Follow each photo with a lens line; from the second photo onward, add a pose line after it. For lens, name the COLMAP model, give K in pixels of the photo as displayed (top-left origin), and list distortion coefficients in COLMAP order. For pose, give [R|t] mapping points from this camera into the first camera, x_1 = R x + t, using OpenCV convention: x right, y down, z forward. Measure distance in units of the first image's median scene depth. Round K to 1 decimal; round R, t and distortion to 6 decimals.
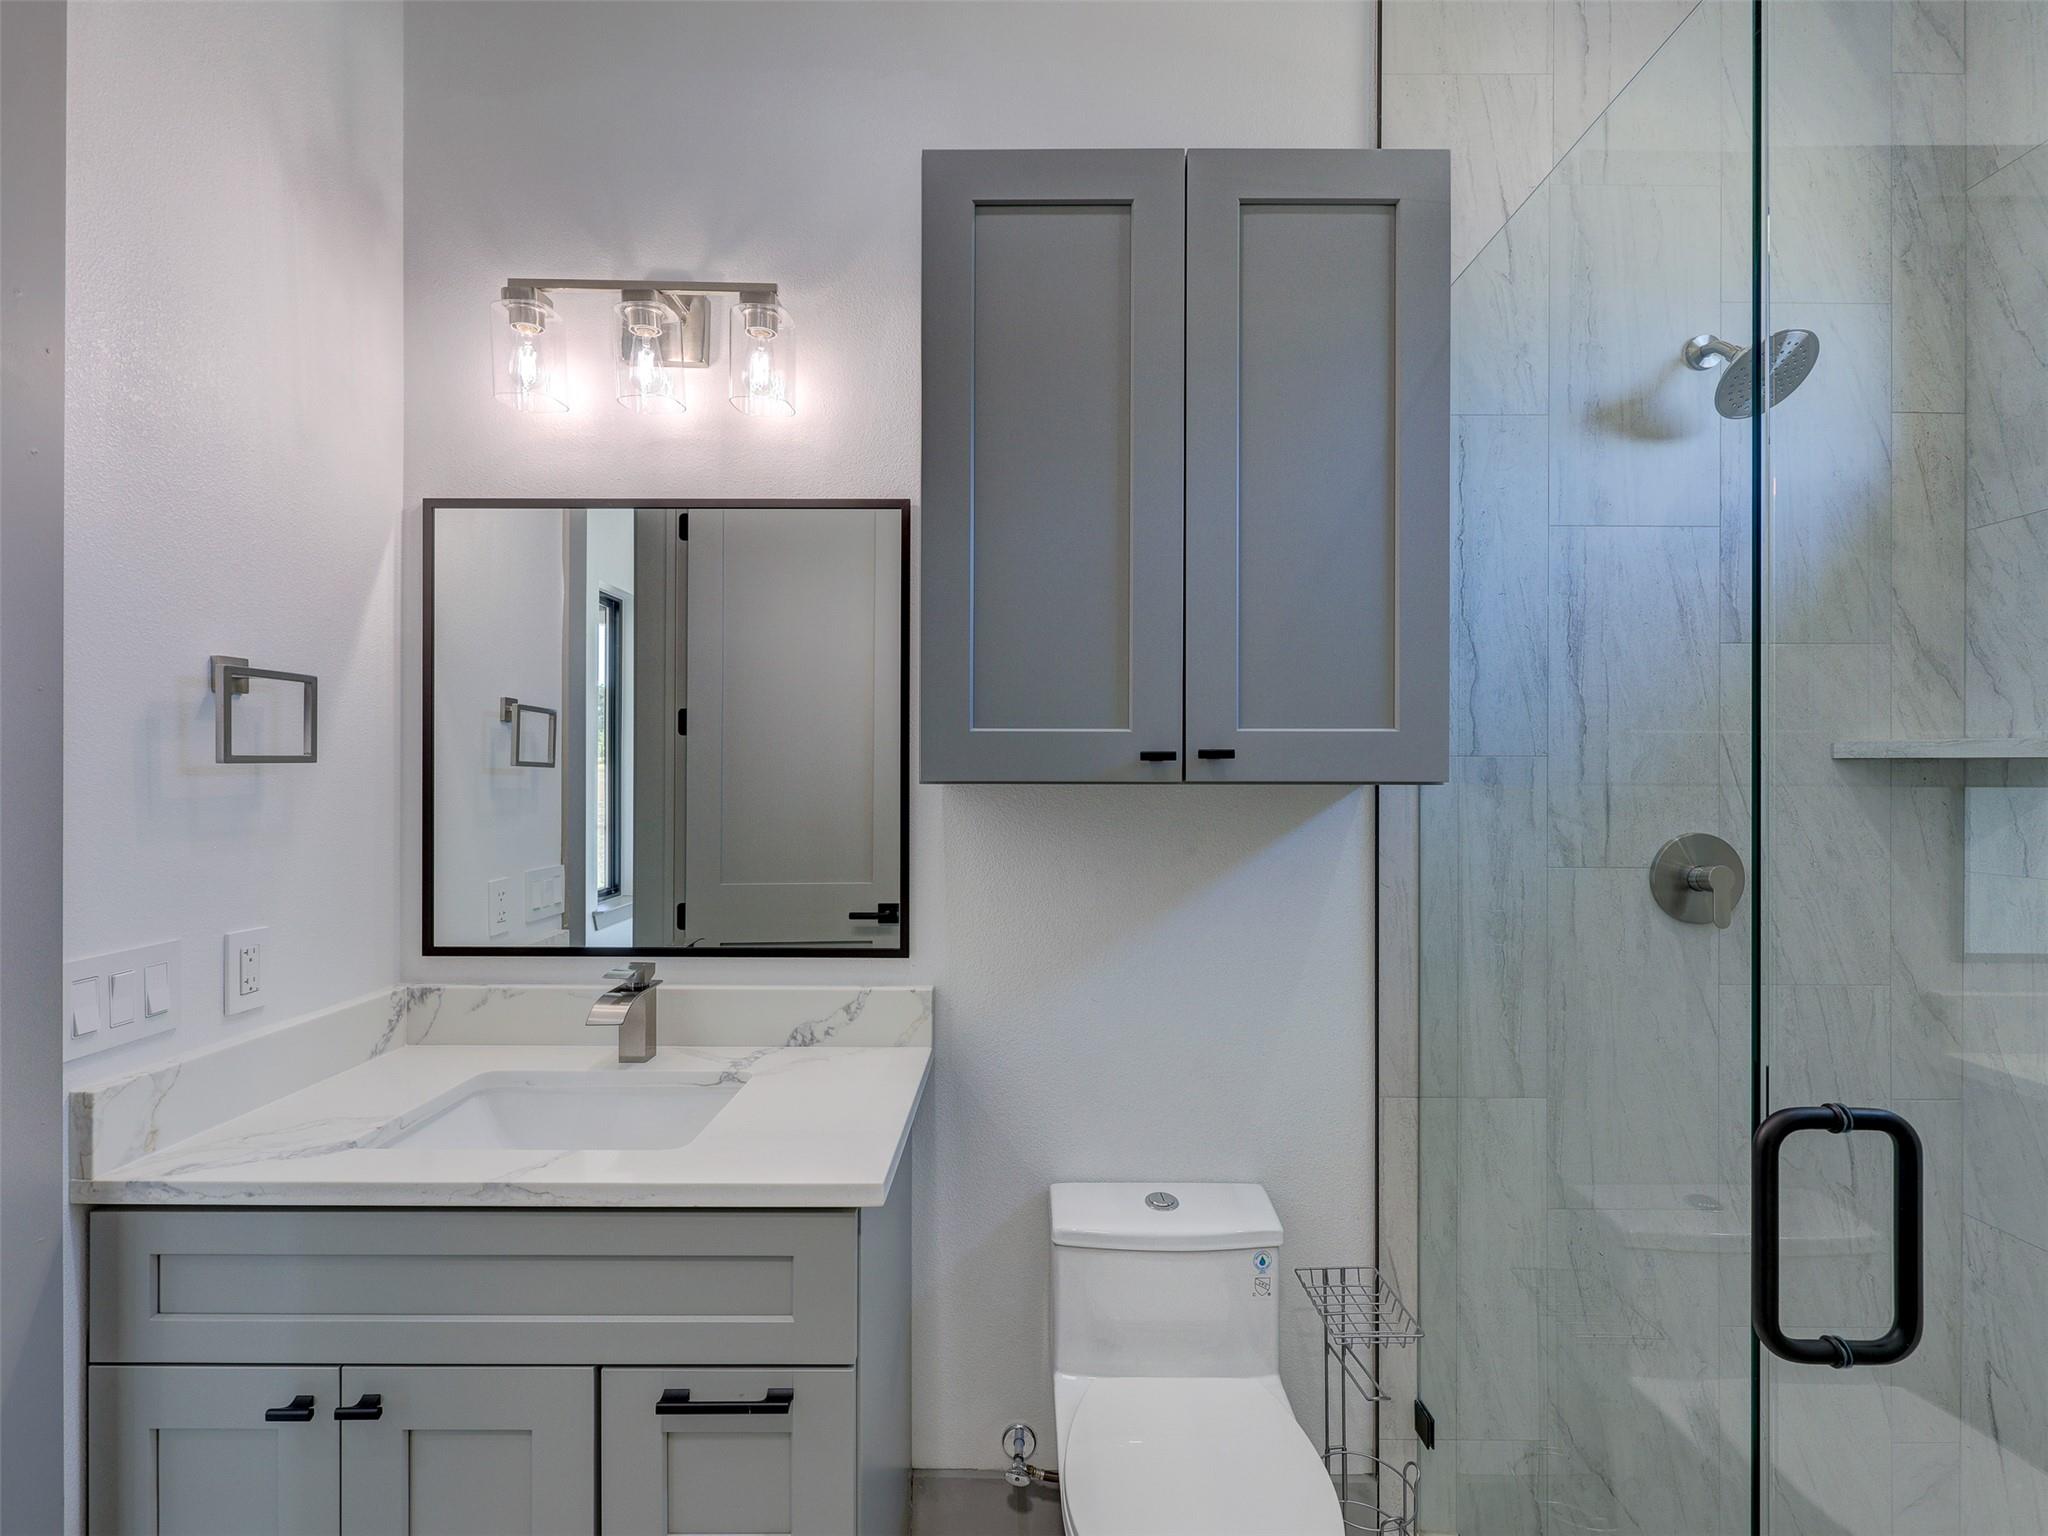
lens RADIAL K [[924.0, 0, 1024.8], [0, 924.0, 773.0], [0, 0, 1]] dist [0.001940, -0.000463]
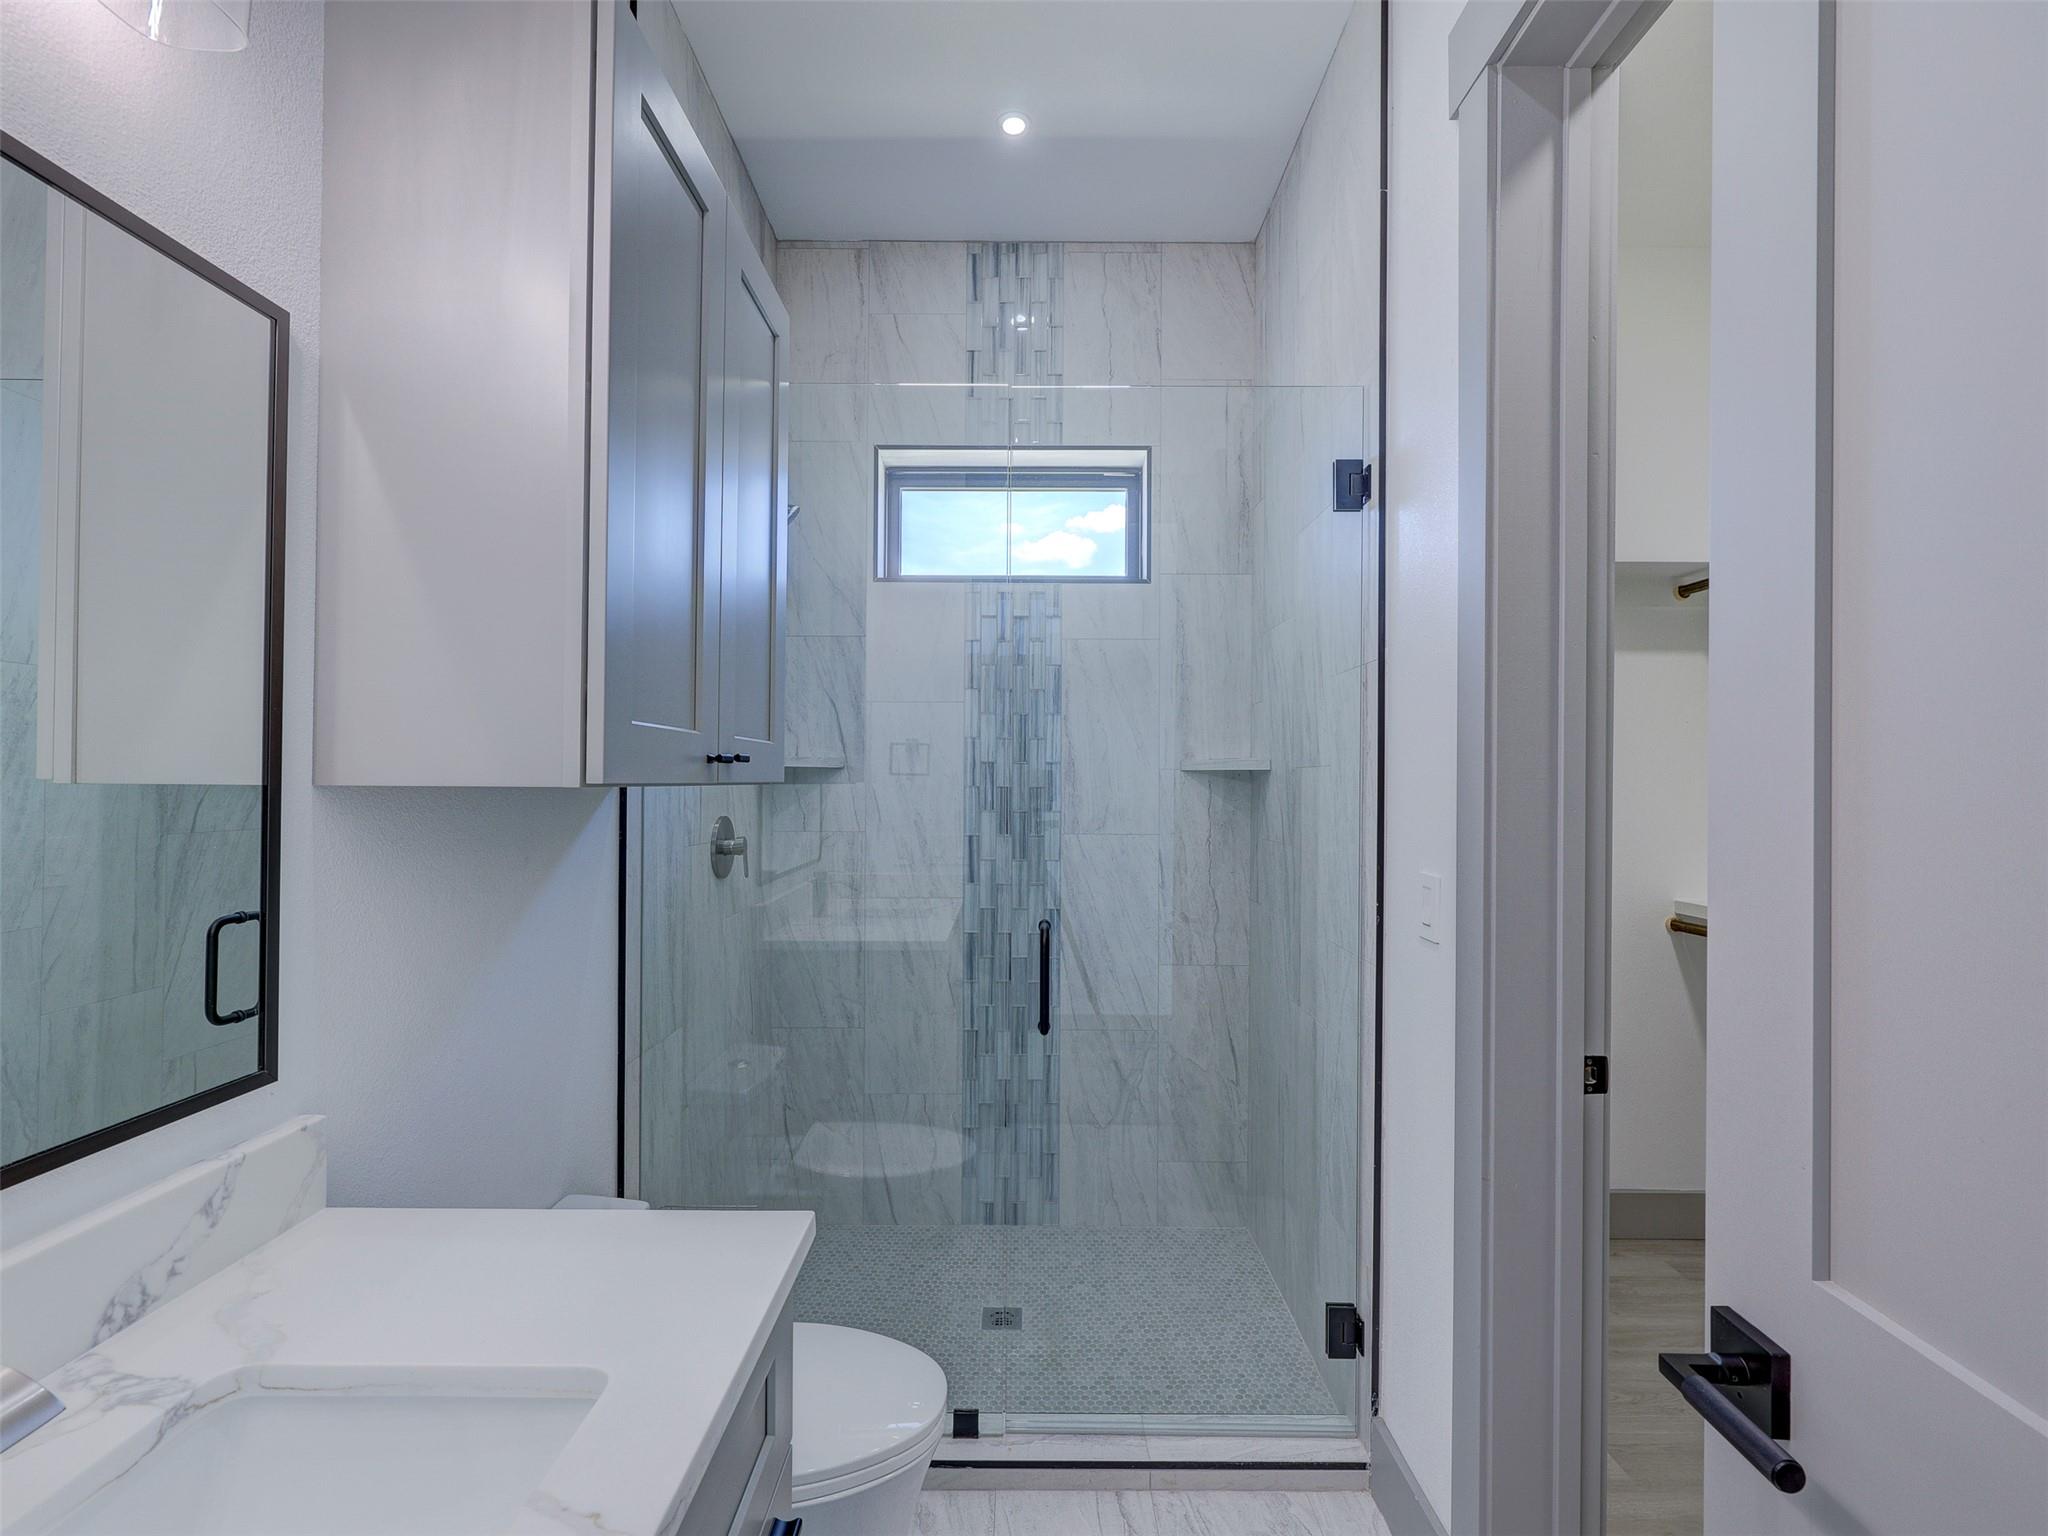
lens RADIAL K [[924.0, 0, 1024.8], [0, 924.0, 773.0], [0, 0, 1]] dist [0.001940, -0.000463]
pose [[-0.001936, 0.005371, 0.999984, -0.595419], [-0.003885, 0.999978, -0.005379, 0.002921], [-0.999991, -0.003895, -0.001916, 0.428617]]
